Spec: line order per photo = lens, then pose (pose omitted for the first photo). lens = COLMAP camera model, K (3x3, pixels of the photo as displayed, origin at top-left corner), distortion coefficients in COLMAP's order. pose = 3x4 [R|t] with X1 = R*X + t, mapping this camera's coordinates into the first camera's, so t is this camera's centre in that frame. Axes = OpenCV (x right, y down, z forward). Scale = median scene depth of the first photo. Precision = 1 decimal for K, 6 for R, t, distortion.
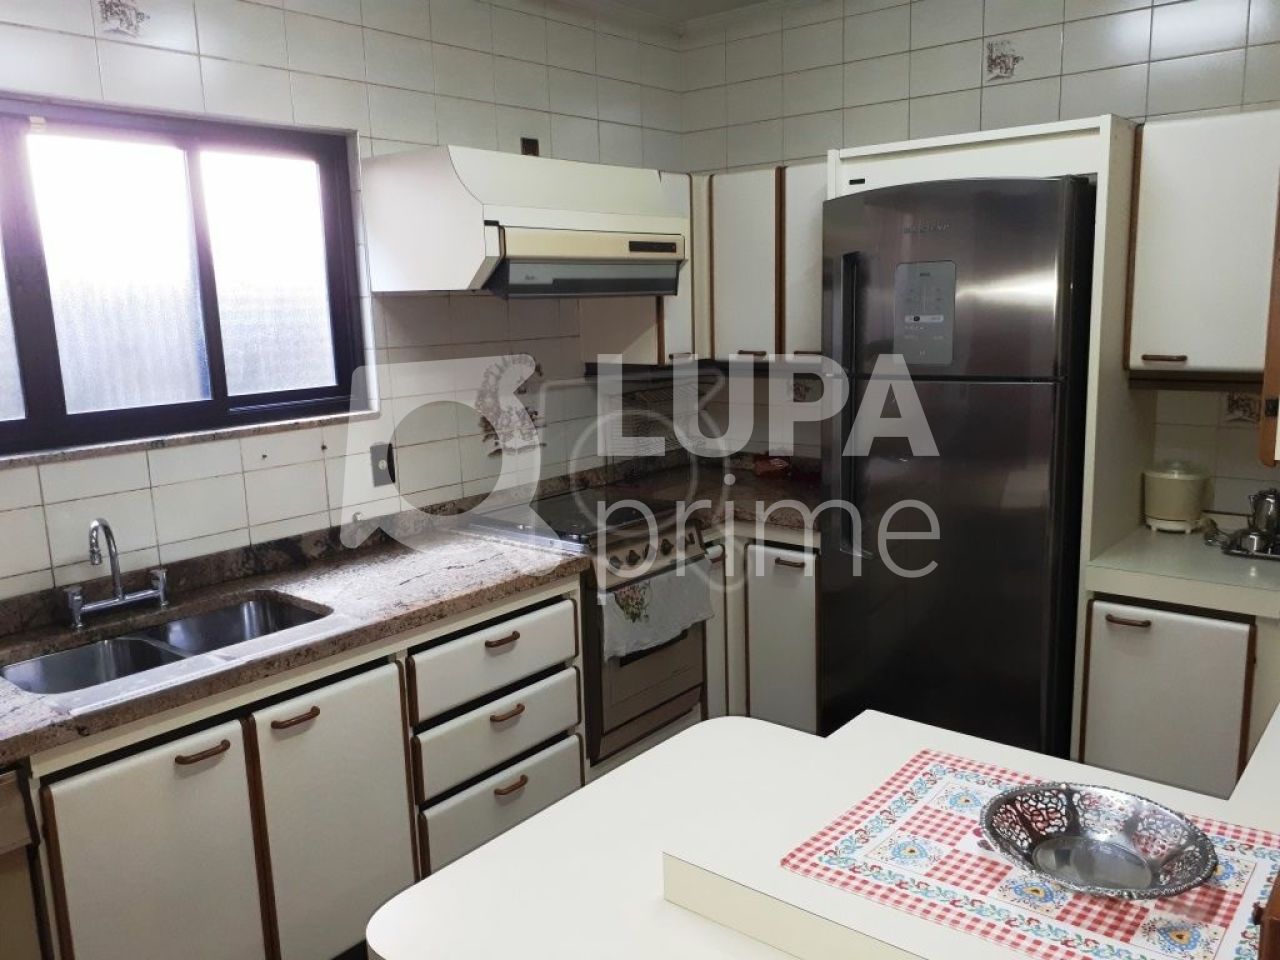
lens RADIAL K [[1020.8, 0, 645.3], [0, 1020.8, 482.4], [0, 0, 1]] dist [0.002156, 0.017582]
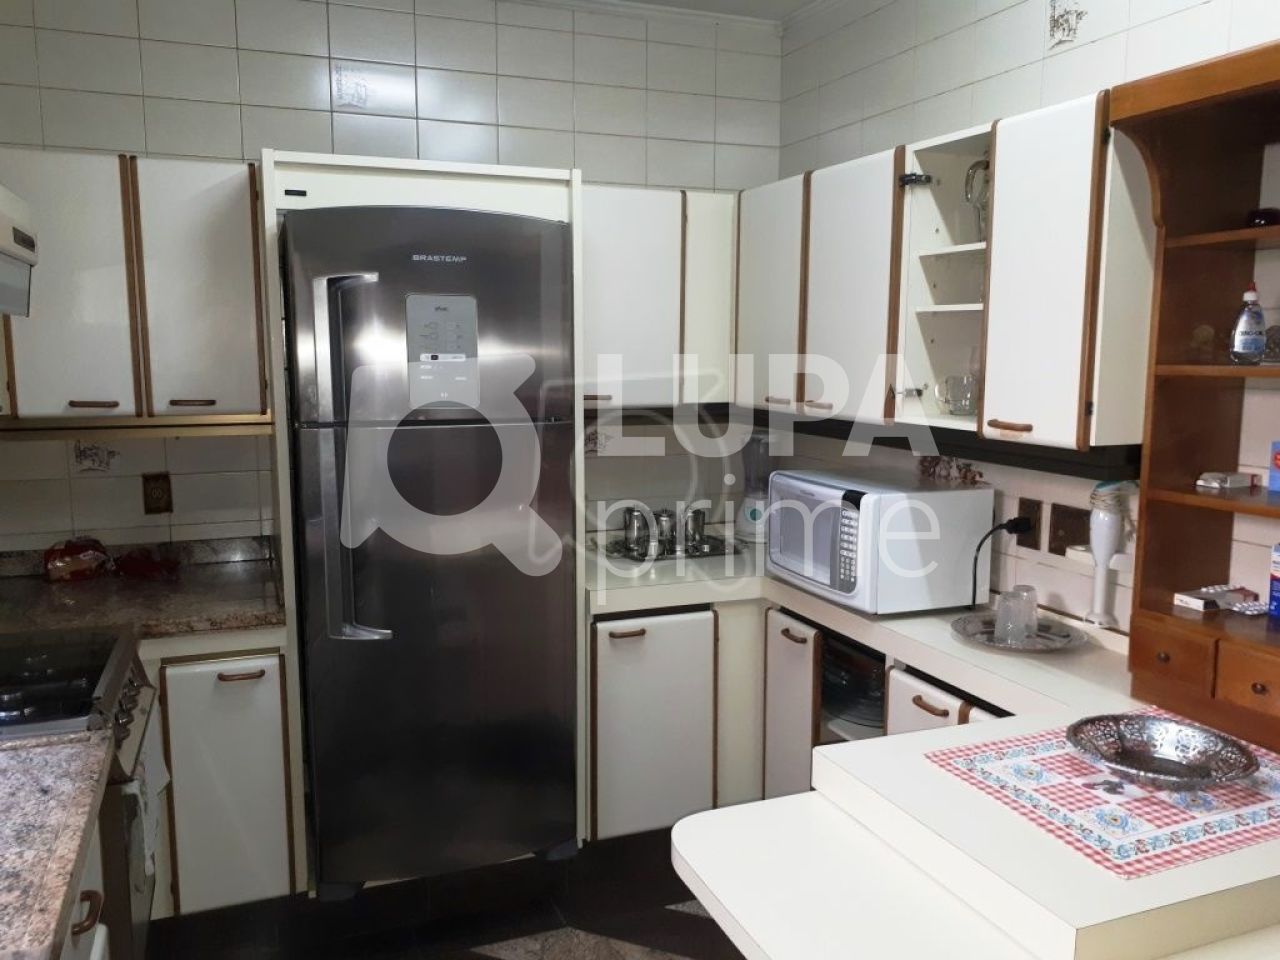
lens RADIAL K [[1020.8, 0, 642.4], [0, 1020.8, 478.8], [0, 0, 1]] dist [0.002156, 0.017582]
pose [[0.474027, -0.083588, 0.876534, -0.876193], [0.130408, 0.991170, 0.023995, -0.099522], [-0.870800, 0.102932, 0.480742, 0.807919]]
